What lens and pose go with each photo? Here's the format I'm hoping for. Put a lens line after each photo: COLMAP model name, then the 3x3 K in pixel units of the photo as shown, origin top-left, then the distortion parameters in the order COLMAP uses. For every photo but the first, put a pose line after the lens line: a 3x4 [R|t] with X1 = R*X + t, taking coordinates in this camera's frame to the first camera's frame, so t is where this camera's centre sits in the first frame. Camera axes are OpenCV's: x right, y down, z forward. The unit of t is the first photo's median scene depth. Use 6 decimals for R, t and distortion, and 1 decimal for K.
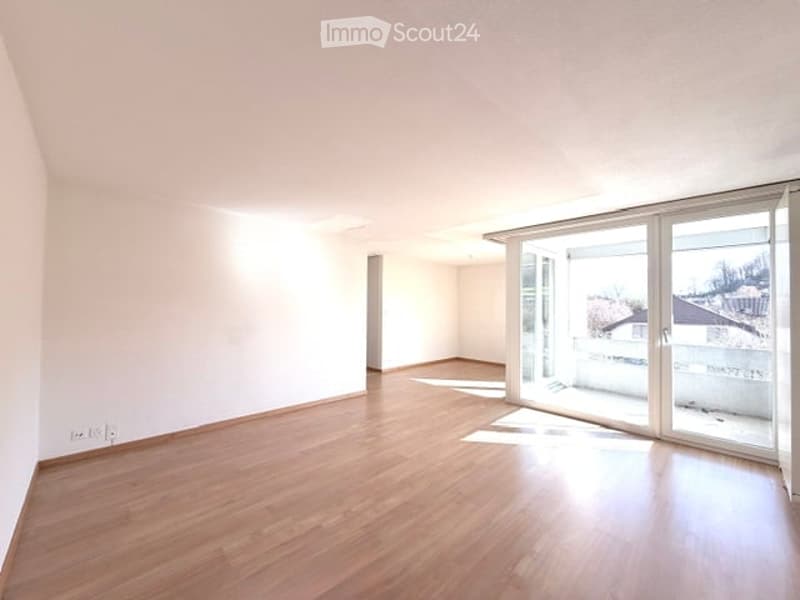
lens RADIAL K [[322.0, 0, 400.0], [0, 322.0, 300.0], [0, 0, 1]] dist [-0.000032, -0.000008]
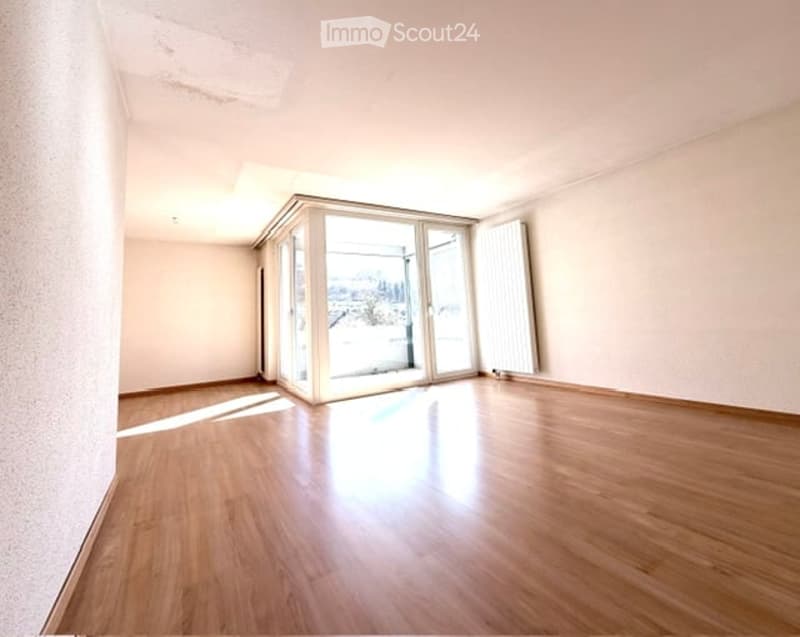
lens RADIAL K [[351.6, 0, 399.3], [0, 351.6, 298.2], [0, 0, 1]] dist [-0.000481, 0.000128]
pose [[0.215373, 0.040166, 0.975705, -0.691420], [0.034413, 0.998221, -0.048689, 0.138192], [-0.975925, 0.044063, 0.213608, 0.806367]]
